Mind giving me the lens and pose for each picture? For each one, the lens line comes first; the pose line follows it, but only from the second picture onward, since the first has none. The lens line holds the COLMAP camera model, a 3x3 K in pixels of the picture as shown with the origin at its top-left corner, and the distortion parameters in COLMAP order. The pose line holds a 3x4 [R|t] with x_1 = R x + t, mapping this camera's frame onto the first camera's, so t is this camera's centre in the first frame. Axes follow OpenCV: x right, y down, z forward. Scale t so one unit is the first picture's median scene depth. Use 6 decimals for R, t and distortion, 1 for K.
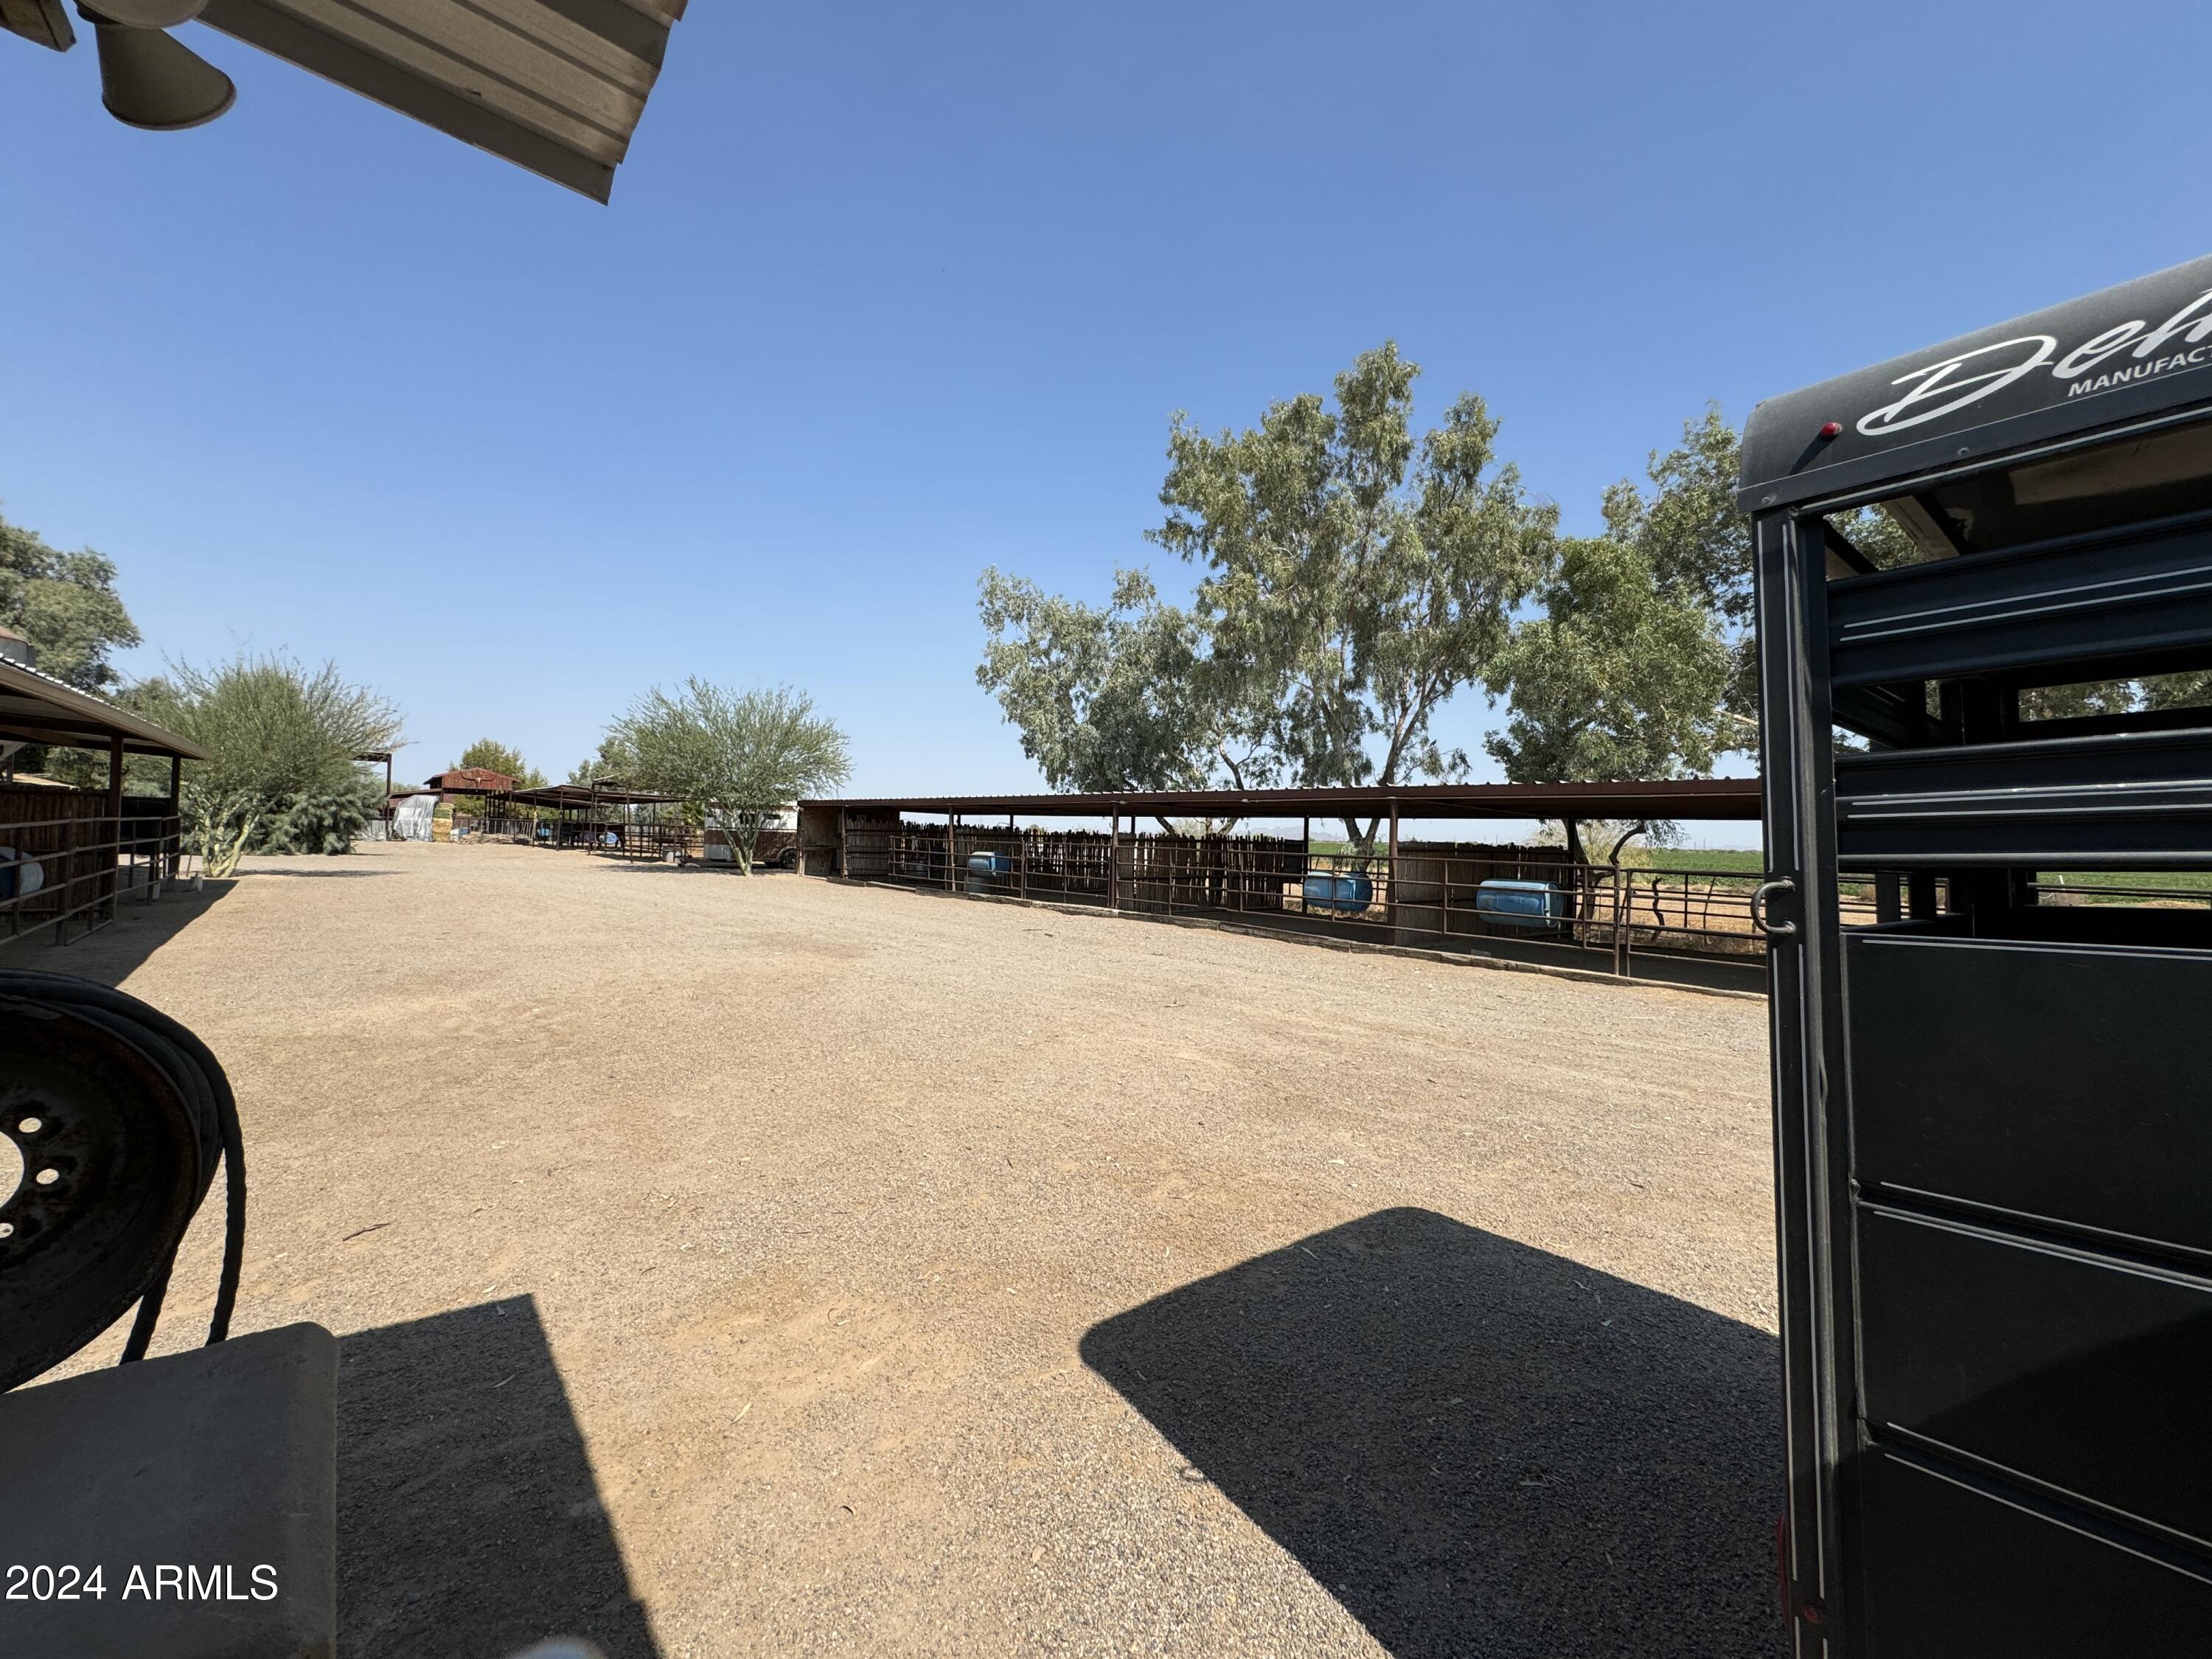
lens RADIAL K [[878.6, 0, 1106.0], [0, 878.6, 829.5], [0, 0, 1]] dist [-0.001151, -0.000009]
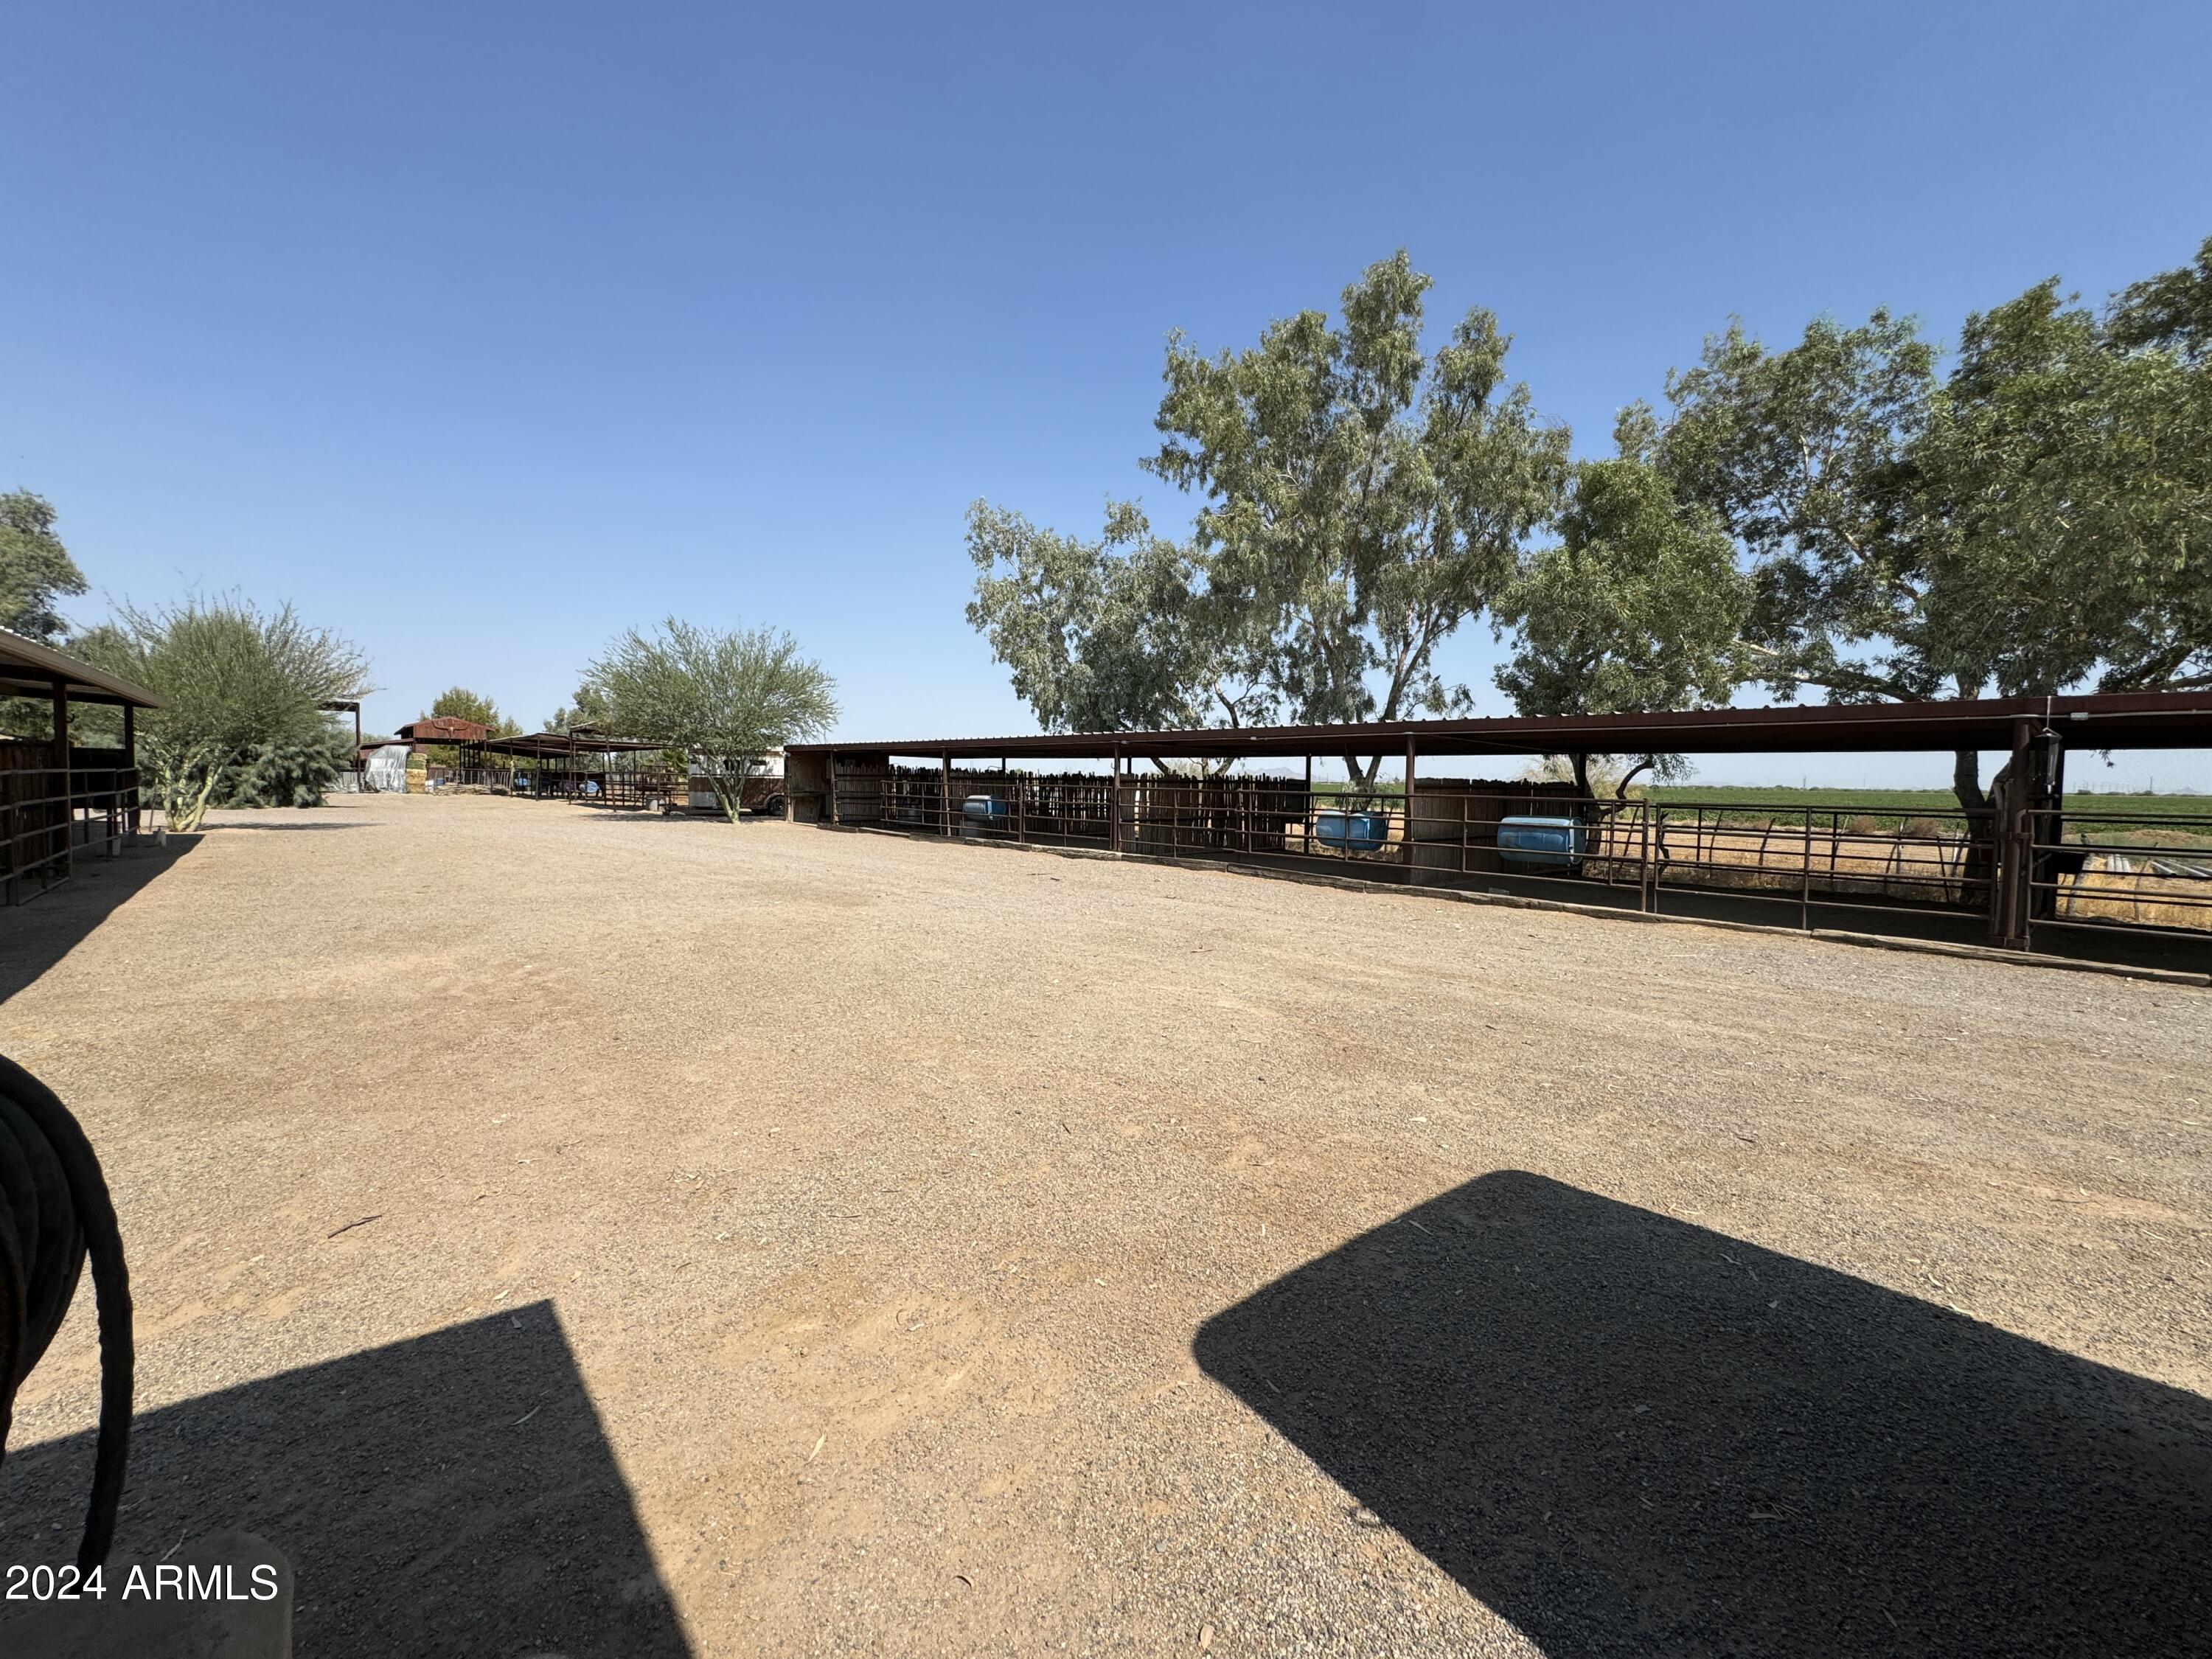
lens RADIAL K [[882.5, 0, 1107.6], [0, 882.5, 822.4], [0, 0, 1]] dist [-0.001355, 0.000210]
pose [[0.999783, -0.013106, 0.016181, -0.013894], [0.012175, 0.998335, 0.056376, 0.001957], [-0.016893, -0.056166, 0.998279, 0.018257]]
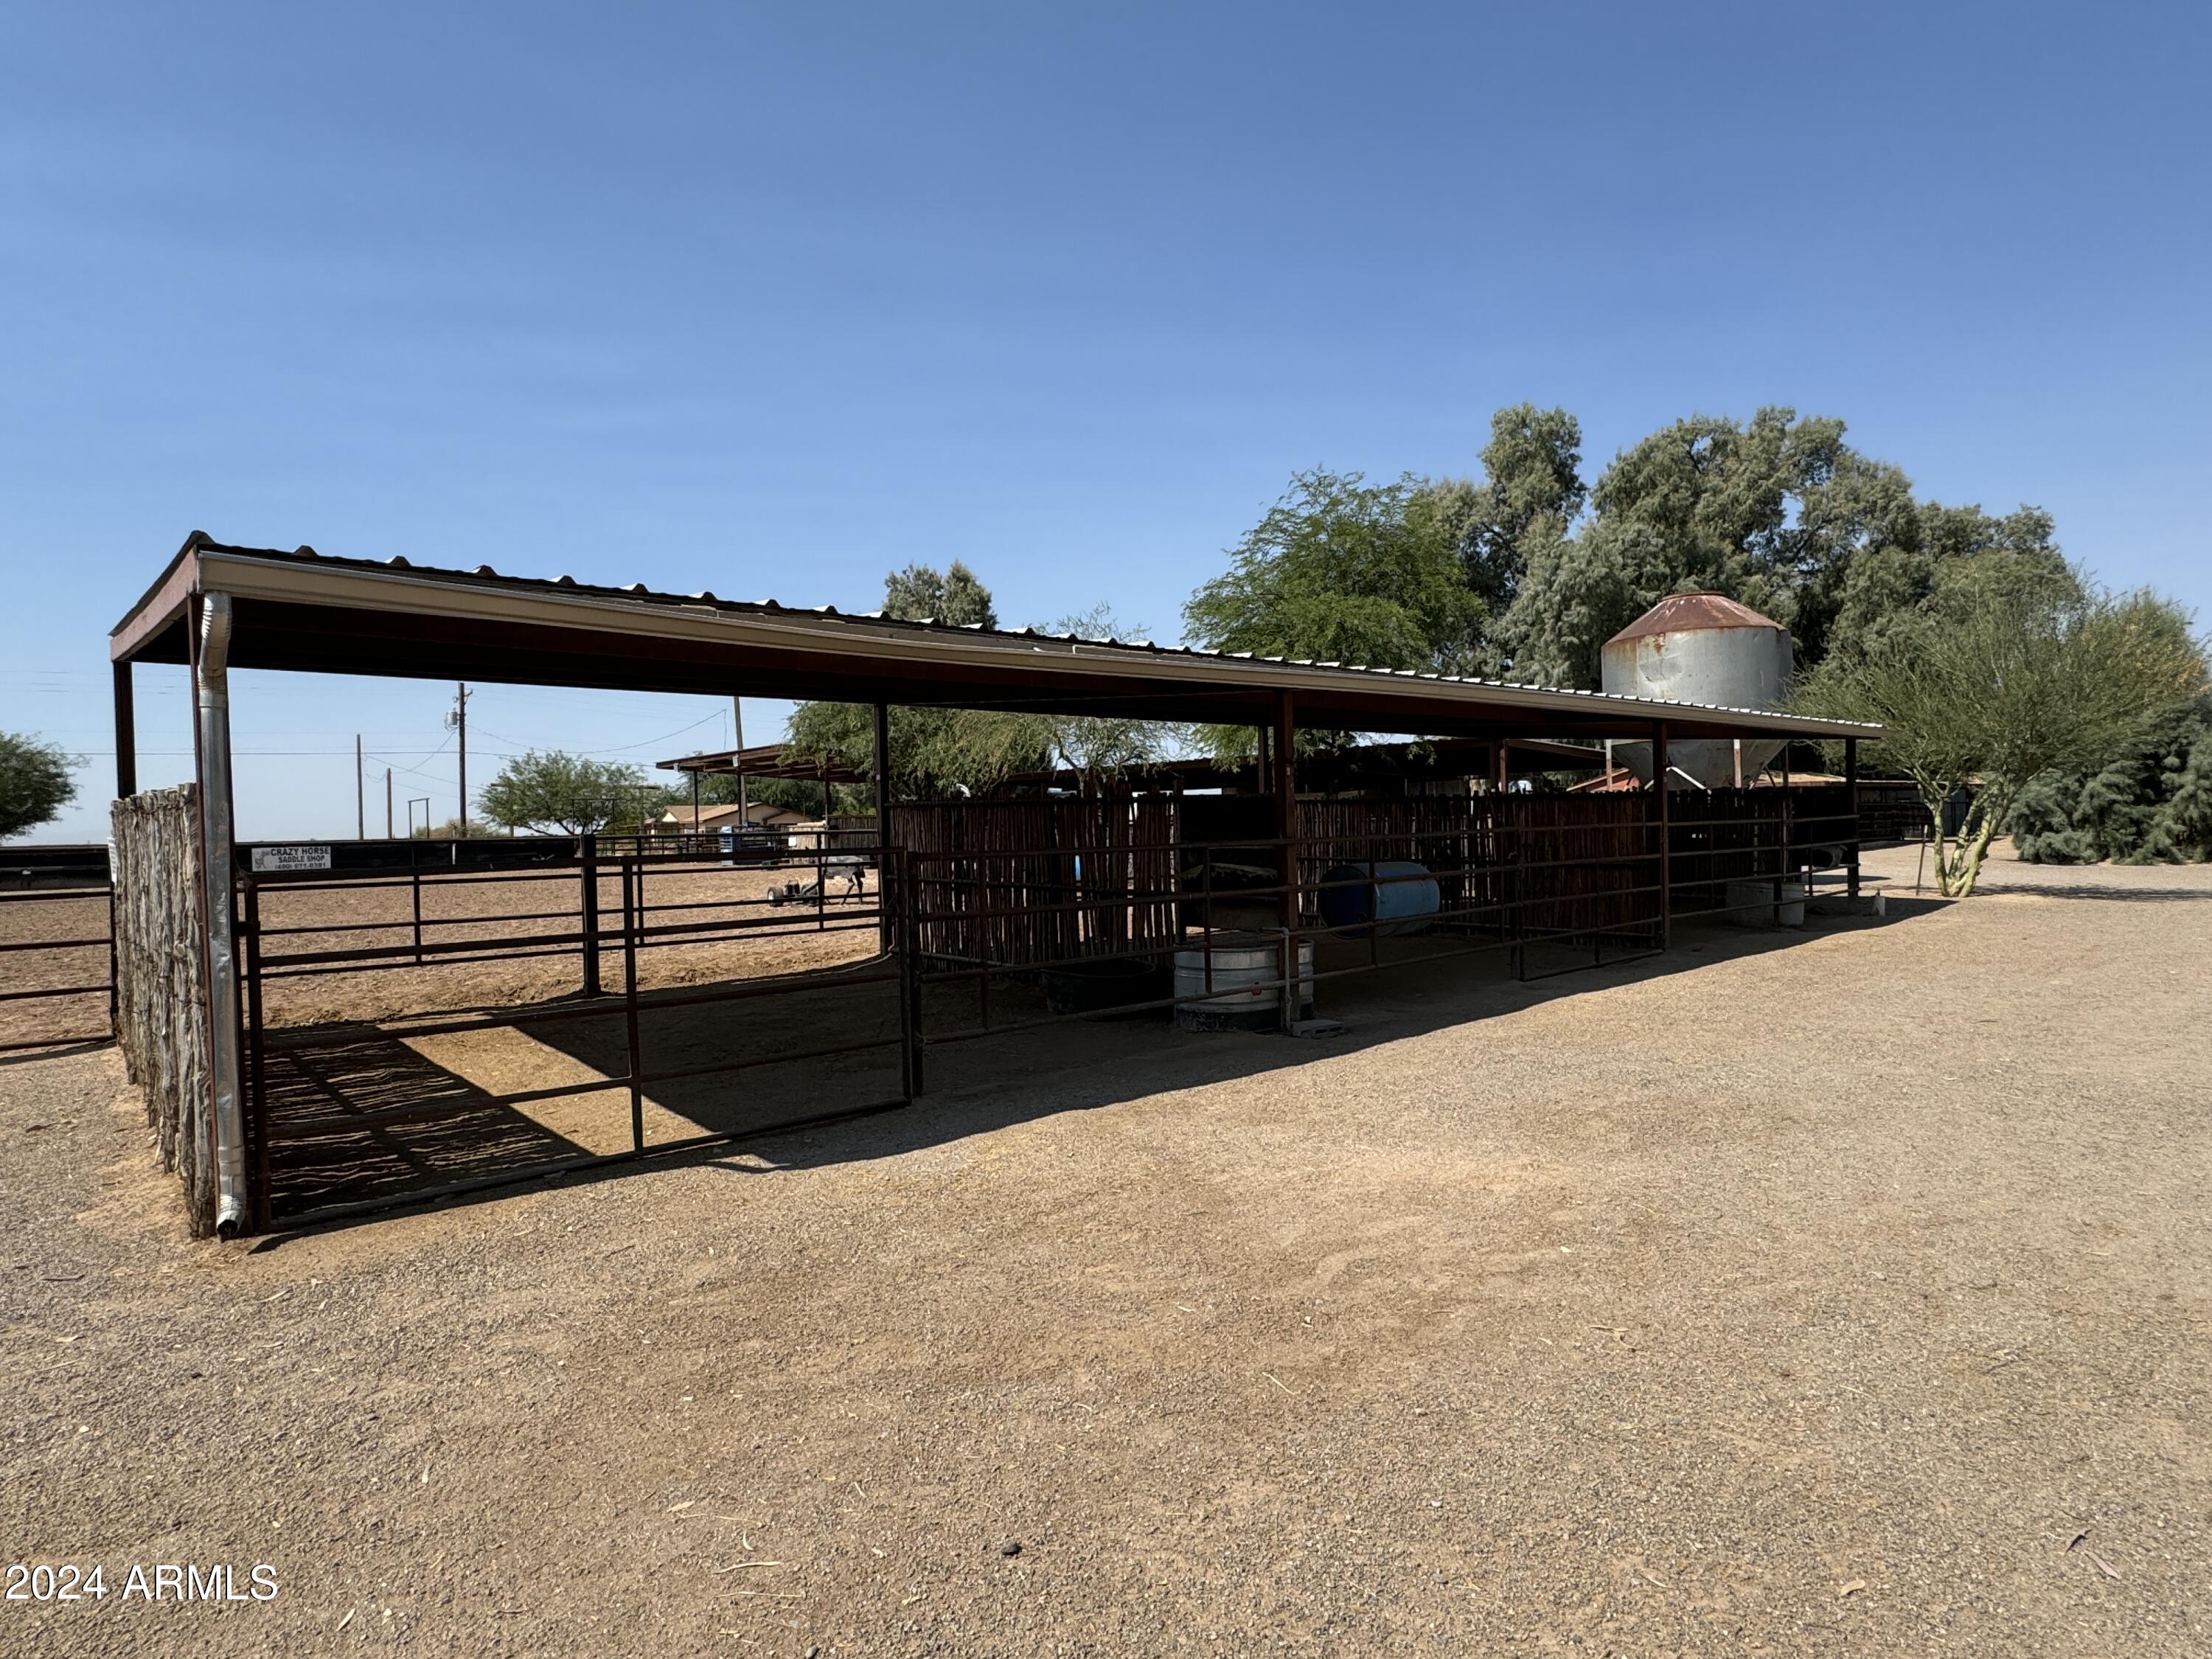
lens RADIAL K [[1204.7, 0, 1106.0], [0, 1204.7, 829.5], [0, 0, 1]] dist [-0.003373, -0.000532]
pose [[0.016849, -0.027358, -0.999484, -0.023943], [0.029584, 0.999202, -0.026852, 0.004657], [0.999420, -0.029116, 0.017645, 0.251966]]
